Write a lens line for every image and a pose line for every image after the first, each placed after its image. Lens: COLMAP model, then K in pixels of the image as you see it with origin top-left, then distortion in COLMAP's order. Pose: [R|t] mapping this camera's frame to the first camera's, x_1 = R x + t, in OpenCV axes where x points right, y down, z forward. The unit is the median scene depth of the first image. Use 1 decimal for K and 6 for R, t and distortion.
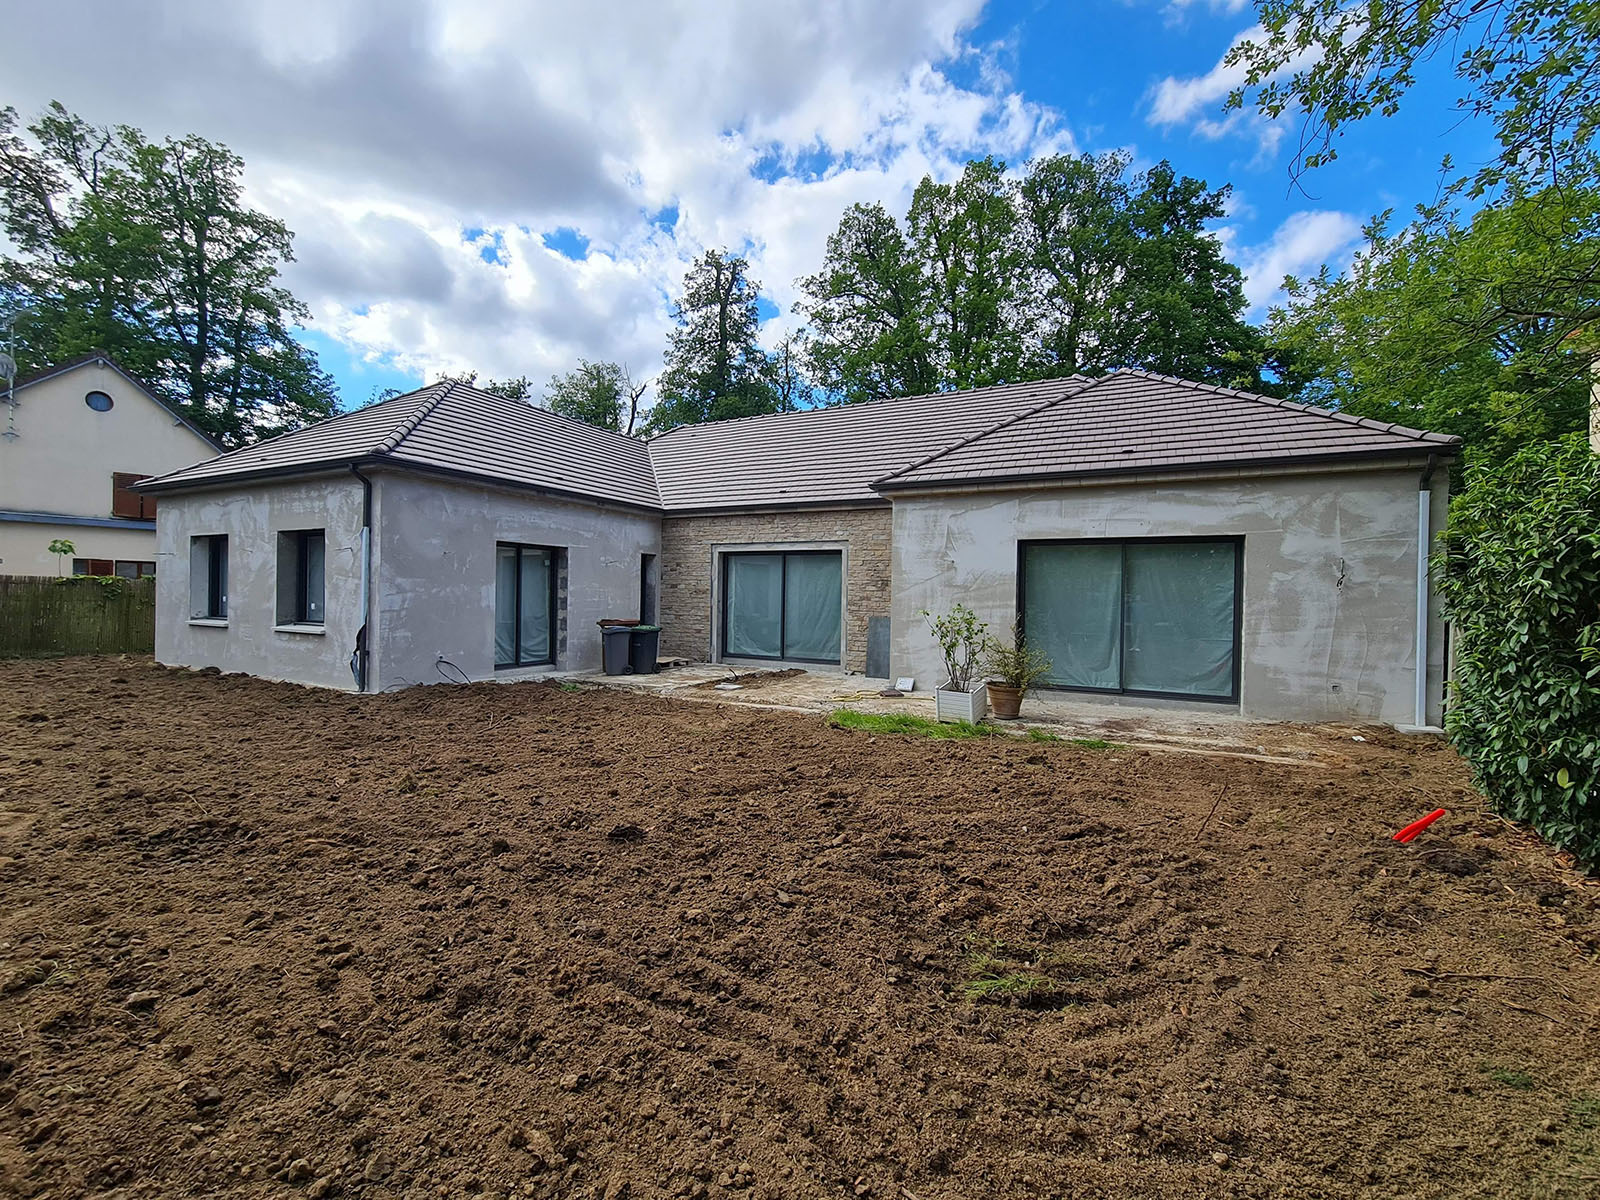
lens RADIAL K [[649.7, 0, 793.1], [0, 649.7, 604.8], [0, 0, 1]] dist [-0.007464, 0.000447]
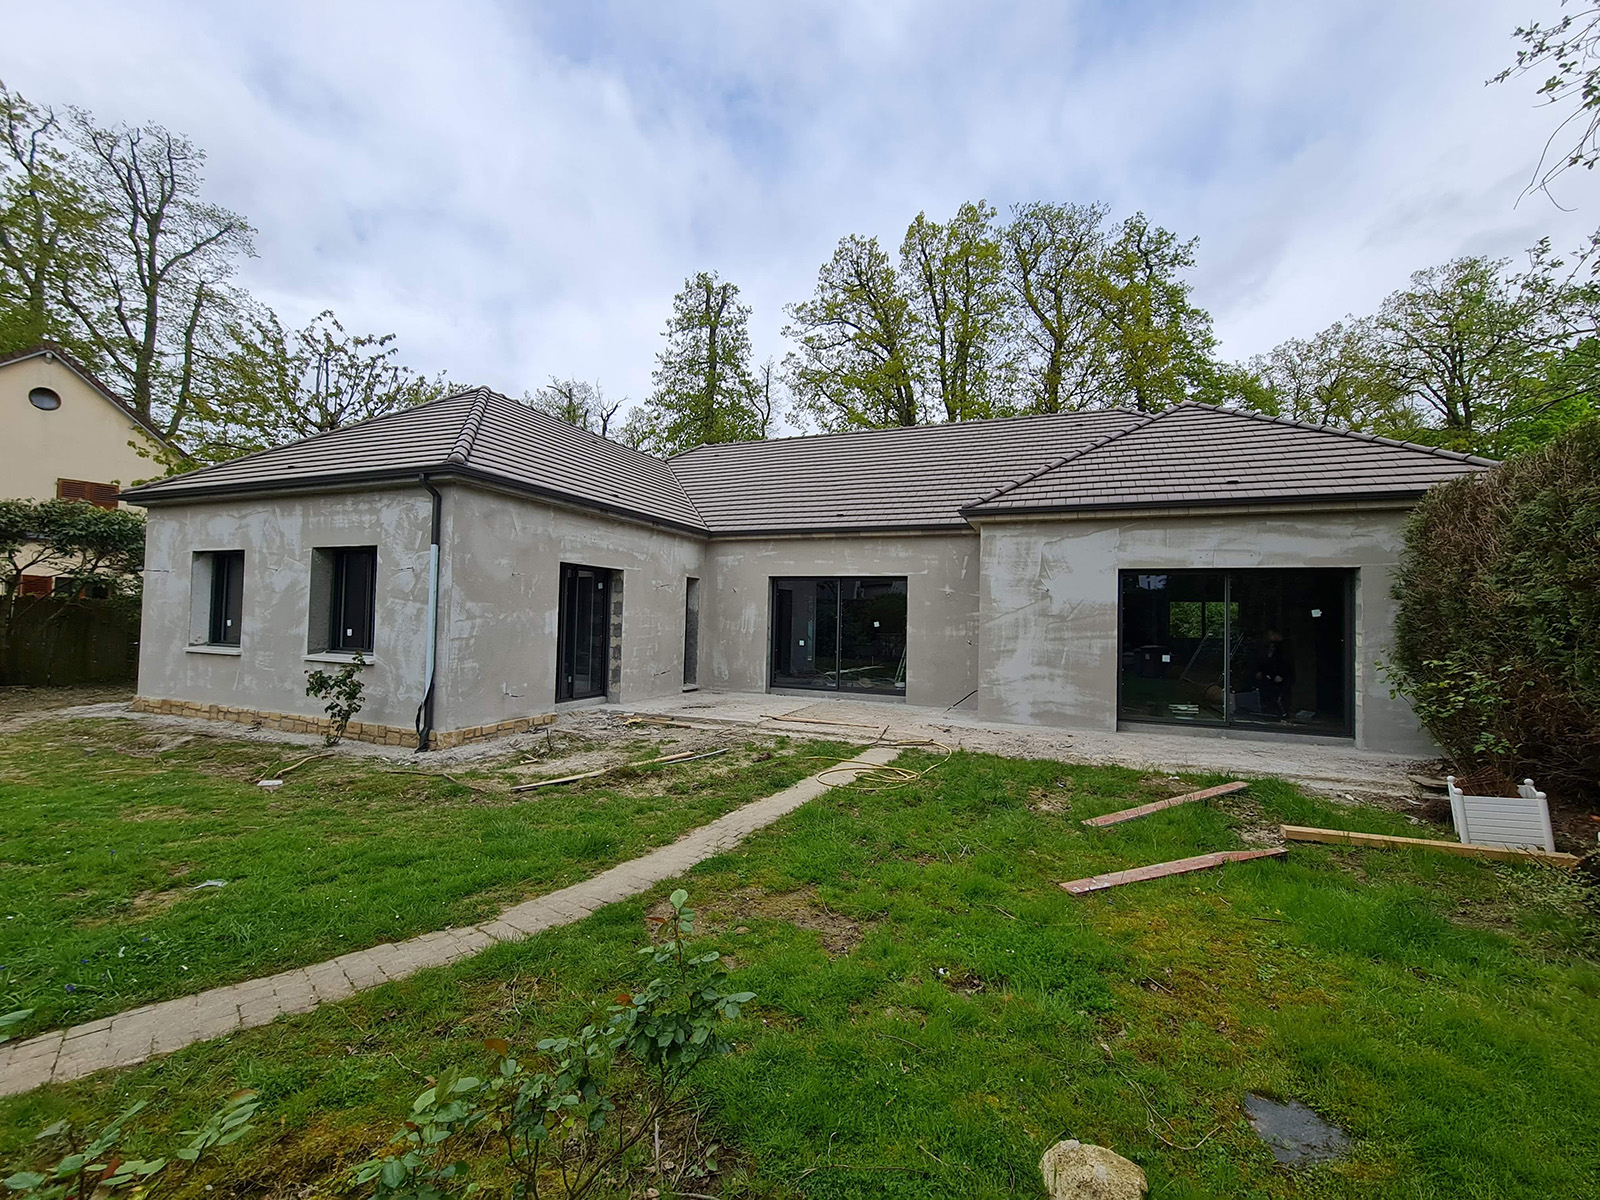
lens RADIAL K [[649.7, 0, 795.1], [0, 649.7, 598.0], [0, 0, 1]] dist [-0.007464, 0.000447]
pose [[0.996230, 0.009689, 0.086204, -0.172511], [-0.005641, 0.998875, -0.047081, -0.005490], [-0.086563, 0.046417, 0.995164, 0.053416]]
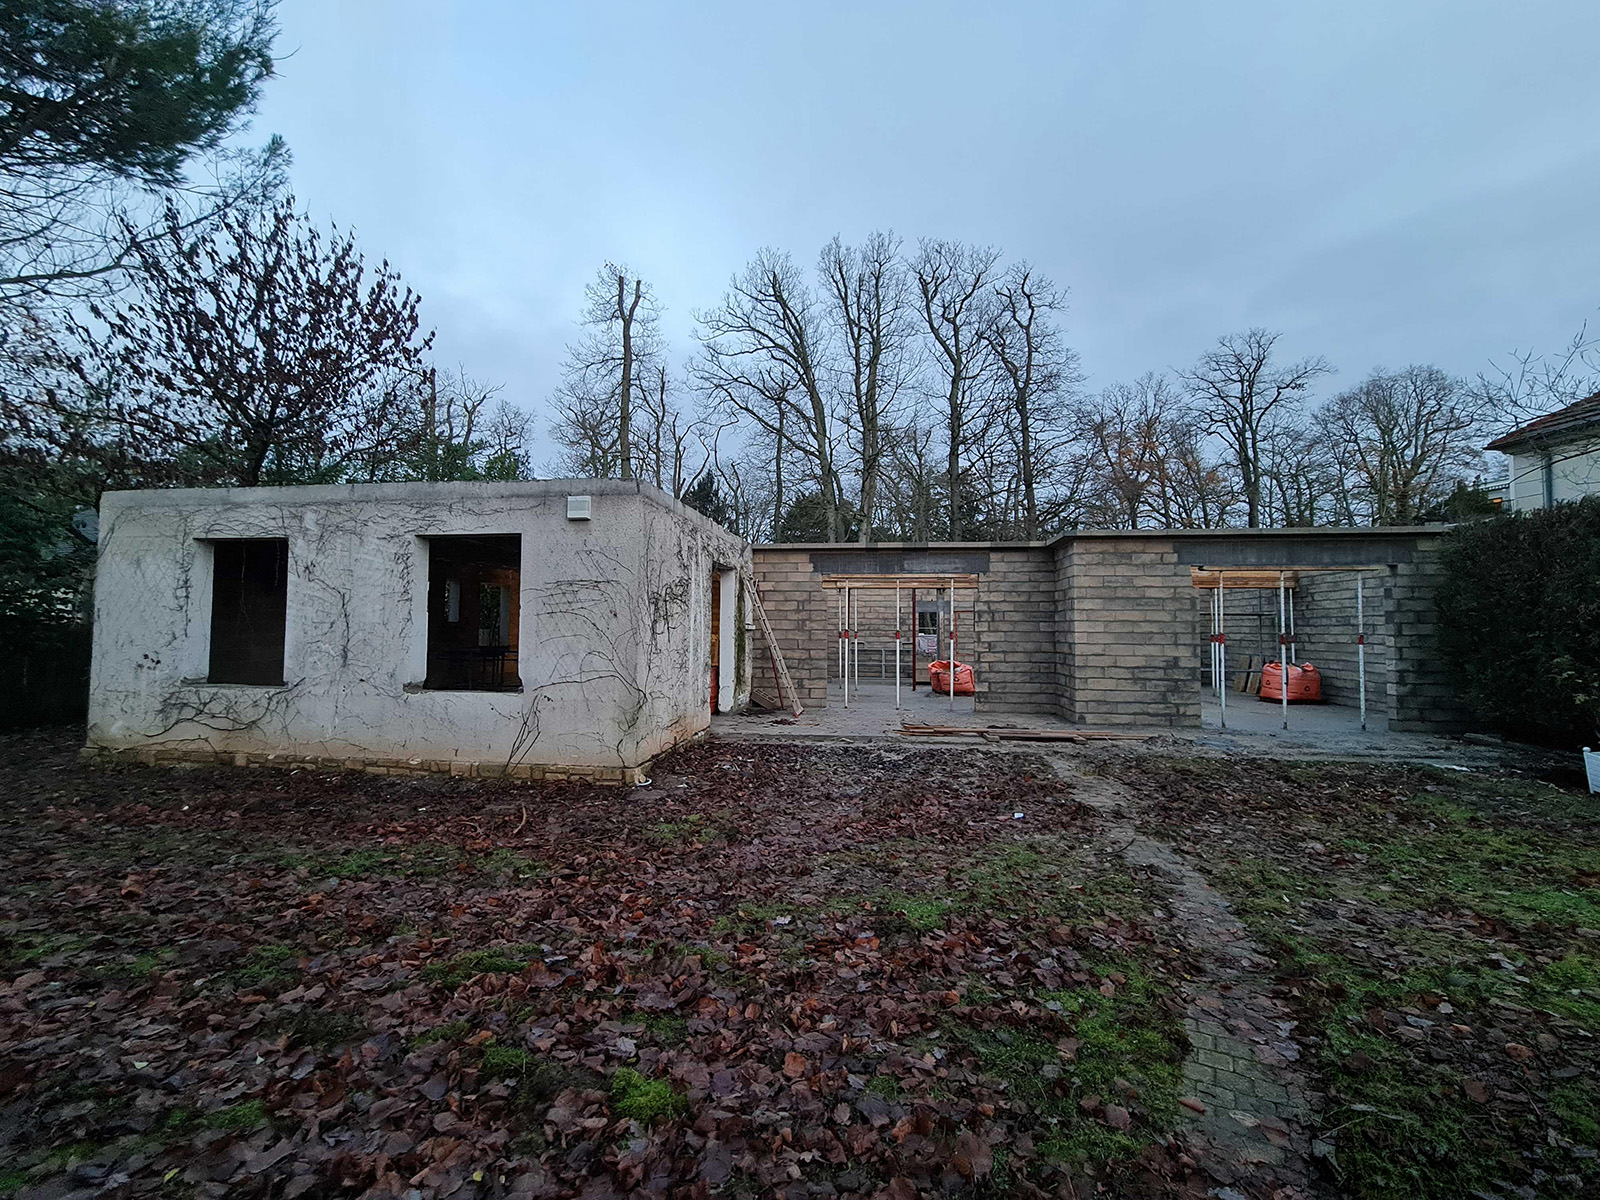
lens RADIAL K [[649.7, 0, 793.6], [0, 649.7, 596.8], [0, 0, 1]] dist [-0.007464, 0.000447]
pose [[0.943119, 0.006648, 0.332389, -0.504945], [0.013757, 0.998163, -0.058996, -0.014299], [-0.332171, 0.060213, 0.941295, 0.151263]]
